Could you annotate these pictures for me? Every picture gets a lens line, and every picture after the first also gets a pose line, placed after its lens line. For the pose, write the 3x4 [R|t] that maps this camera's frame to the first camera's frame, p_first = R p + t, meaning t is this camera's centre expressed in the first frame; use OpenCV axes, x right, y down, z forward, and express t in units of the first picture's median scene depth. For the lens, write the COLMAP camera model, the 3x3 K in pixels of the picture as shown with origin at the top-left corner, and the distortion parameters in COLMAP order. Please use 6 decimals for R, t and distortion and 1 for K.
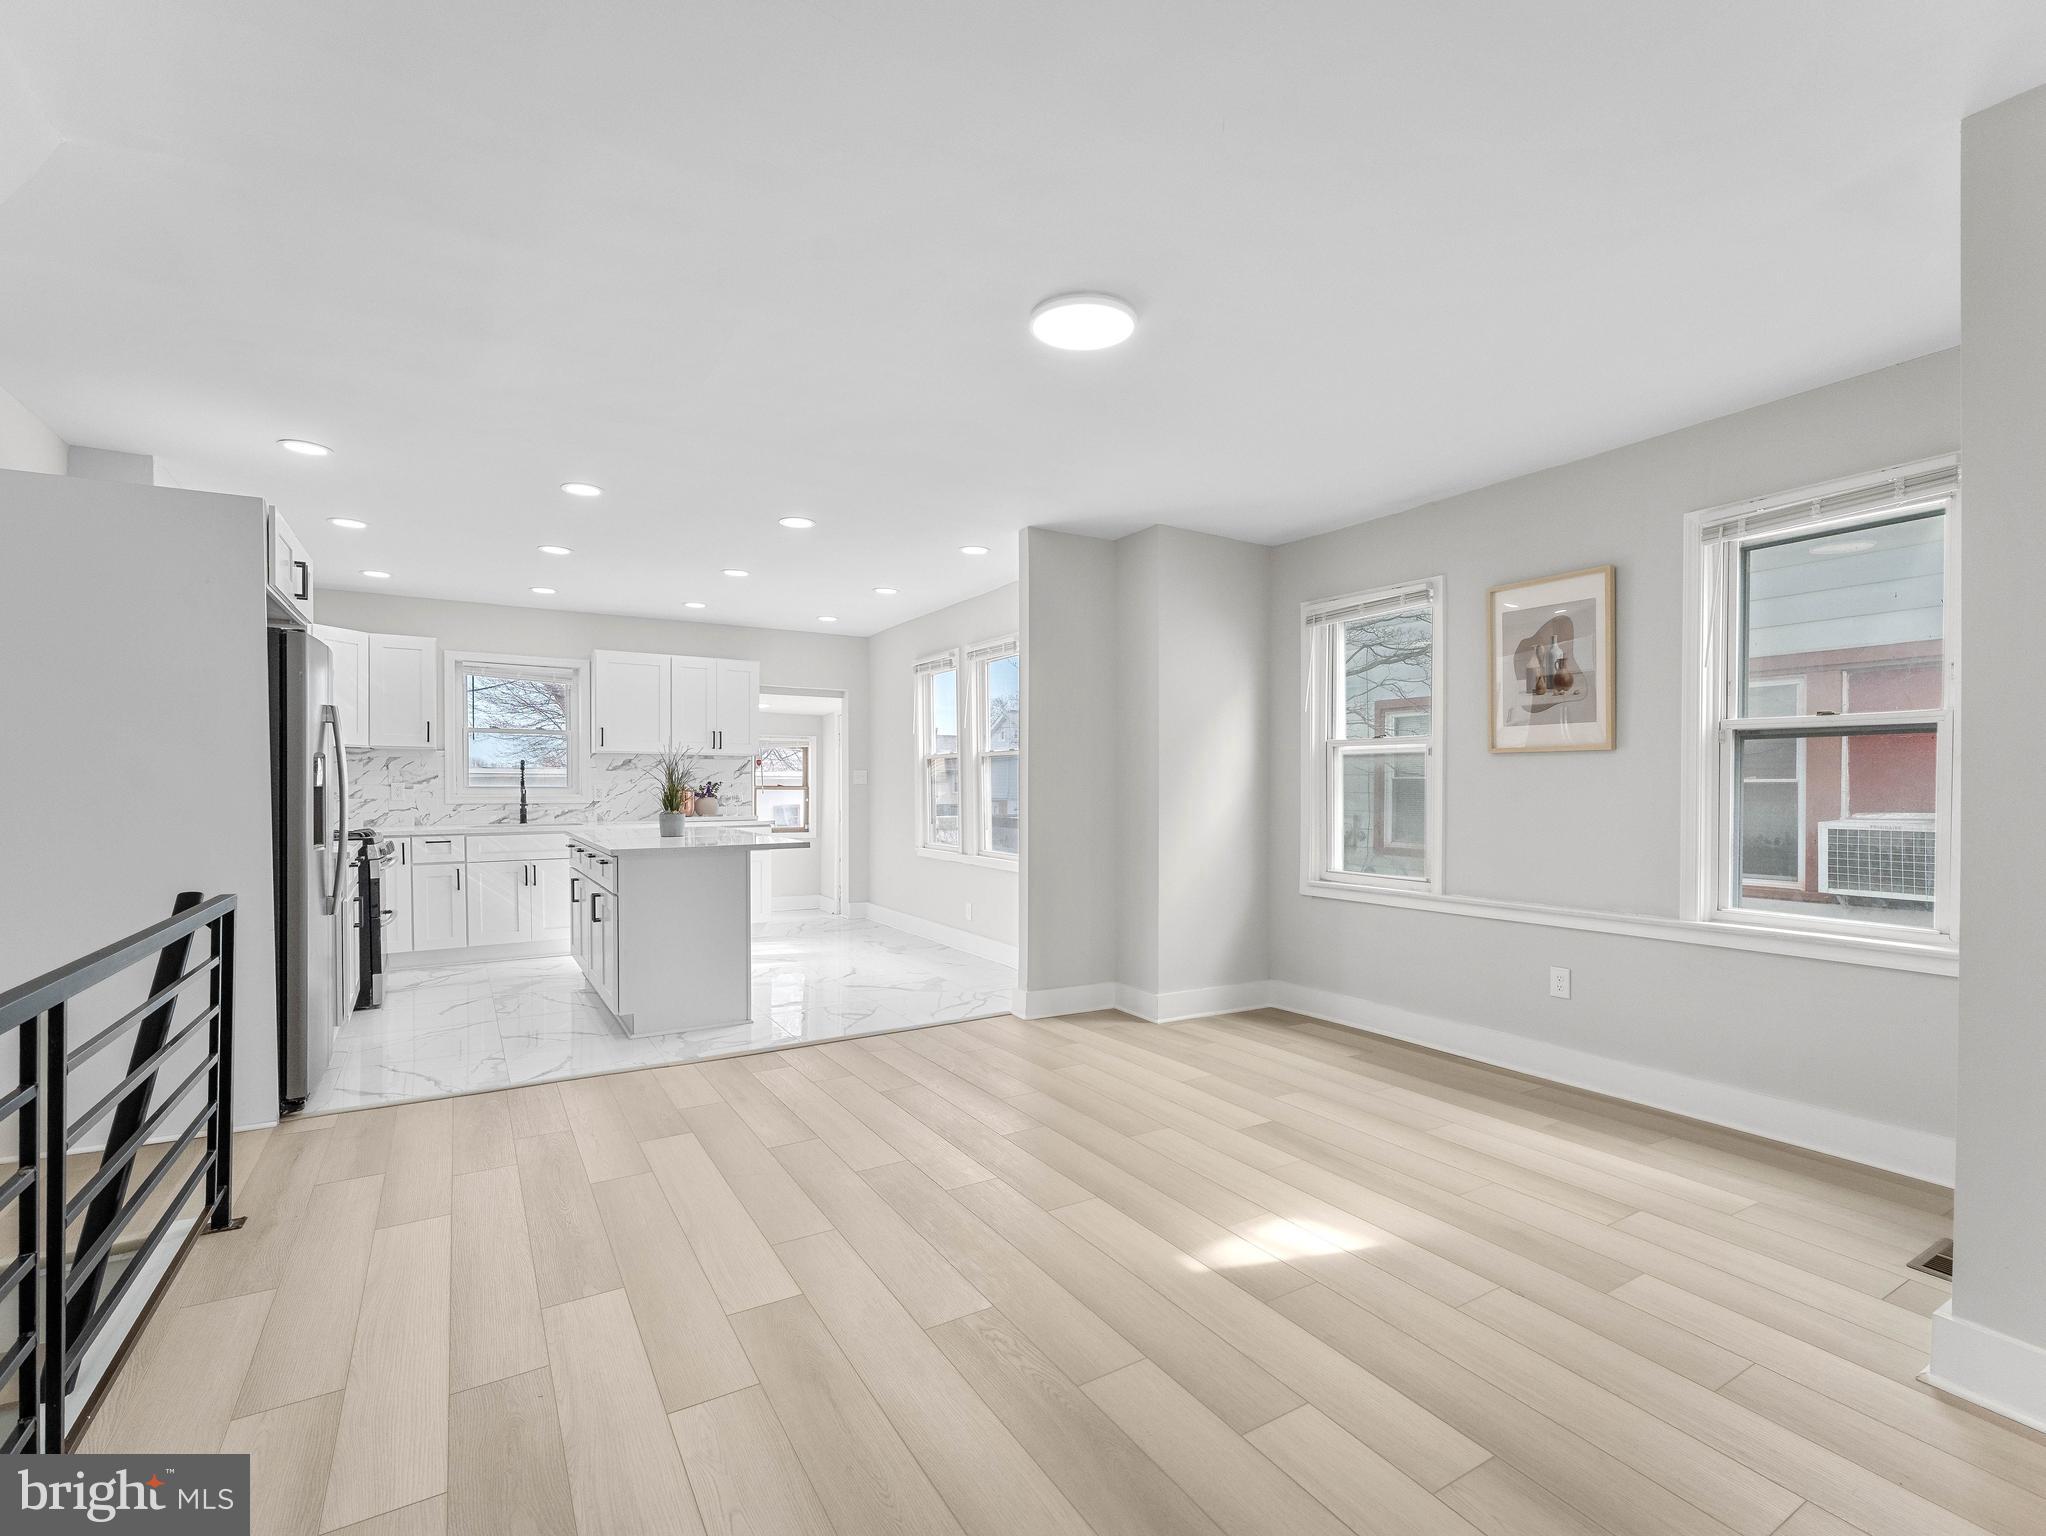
lens RADIAL K [[948.4, 0, 1019.3], [0, 948.4, 792.5], [0, 0, 1]] dist [0.000781, -0.000140]
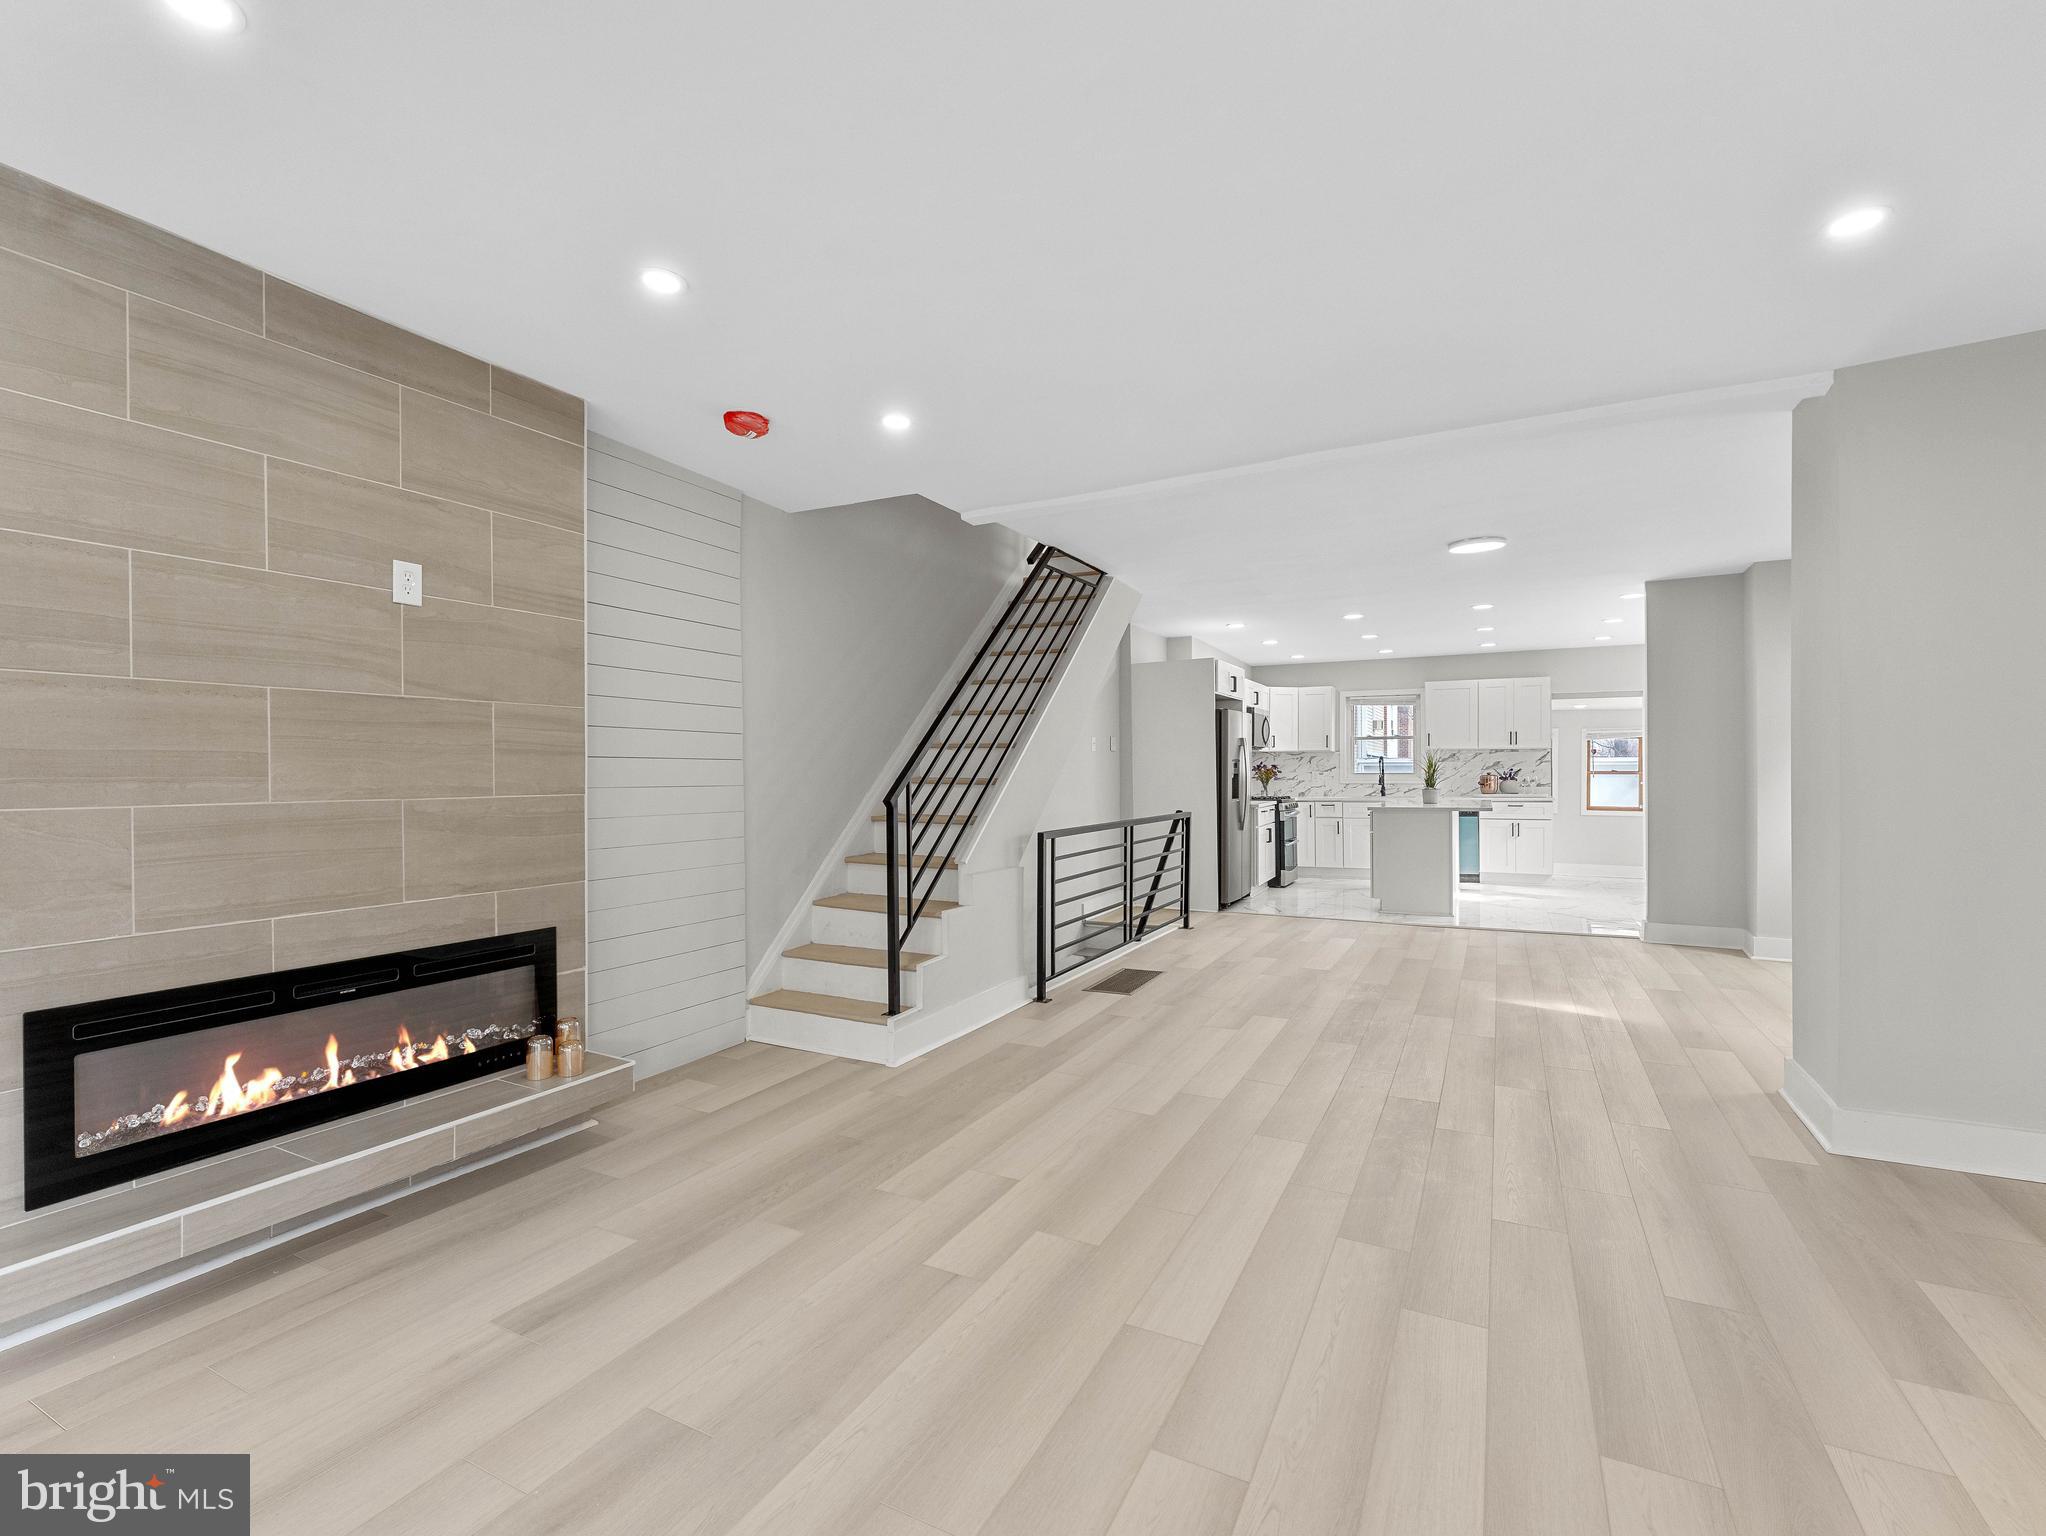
lens RADIAL K [[919.3, 0, 1017.8], [0, 919.3, 769.8], [0, 0, 1]] dist [-0.003758, 0.000058]
pose [[0.525137, -0.008138, -0.850979, 0.629014], [0.000852, 0.999959, -0.009036, 0.002641], [0.851017, 0.004020, 0.525122, -0.441935]]
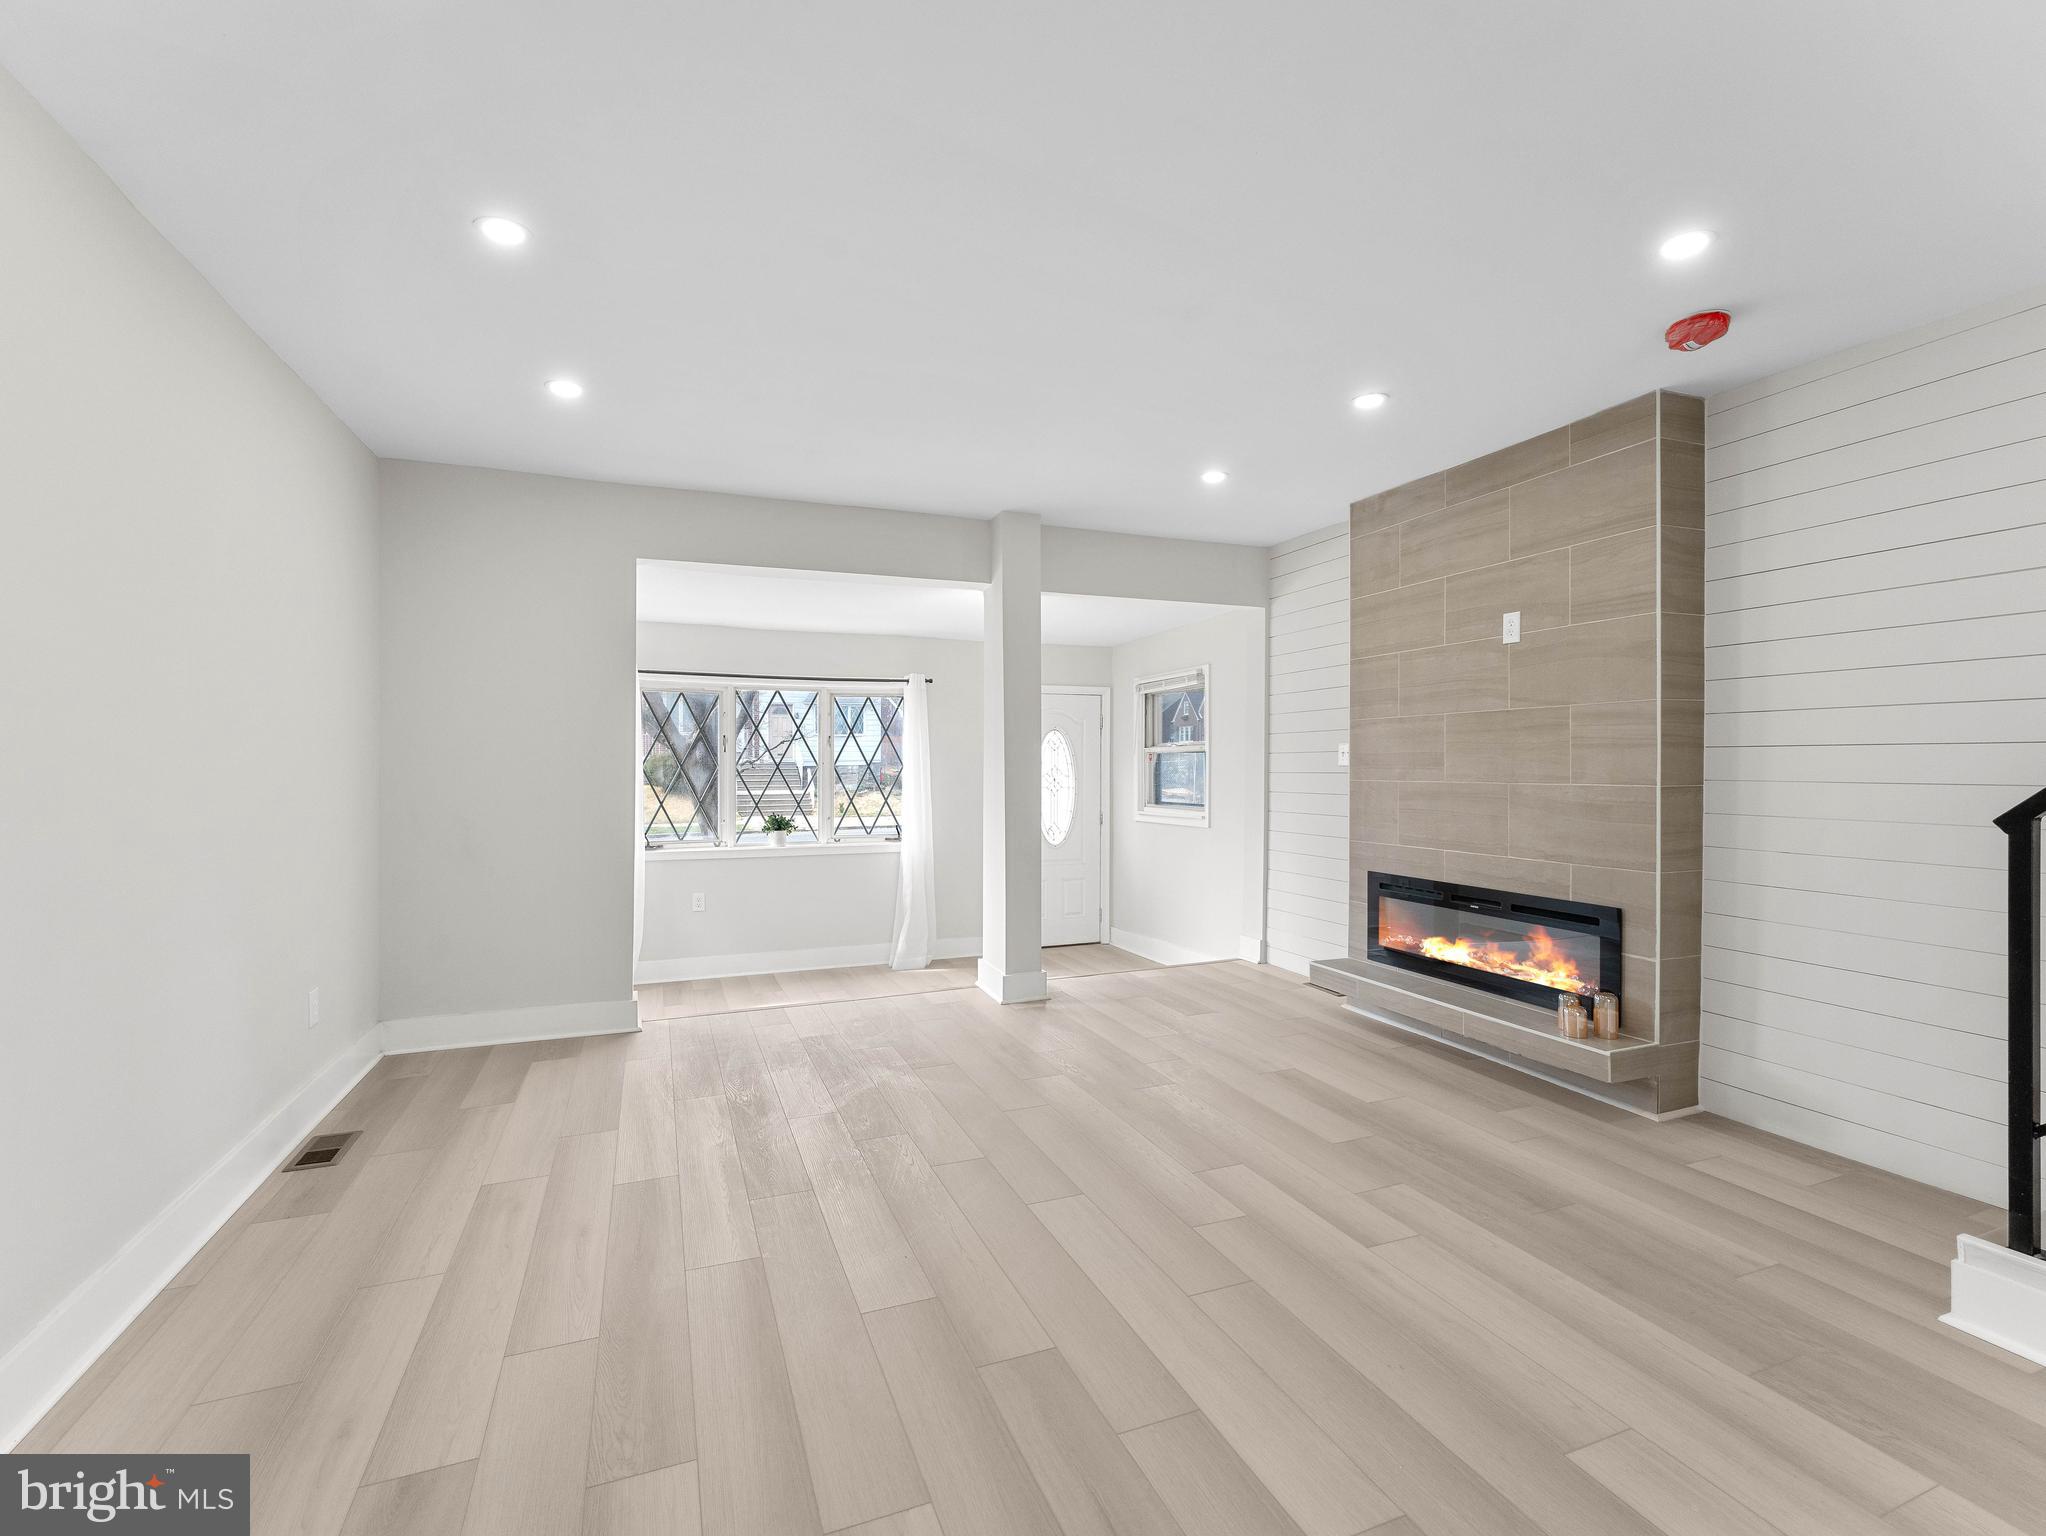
lens RADIAL K [[929.5, 0, 1029.5], [0, 929.5, 752.9], [0, 0, 1]] dist [-0.001228, -0.001097]
pose [[-0.989221, -0.000215, 0.146427, 0.274608], [-0.001115, 0.999981, -0.006059, -0.004720], [-0.146423, -0.006157, -0.989203, 0.312880]]
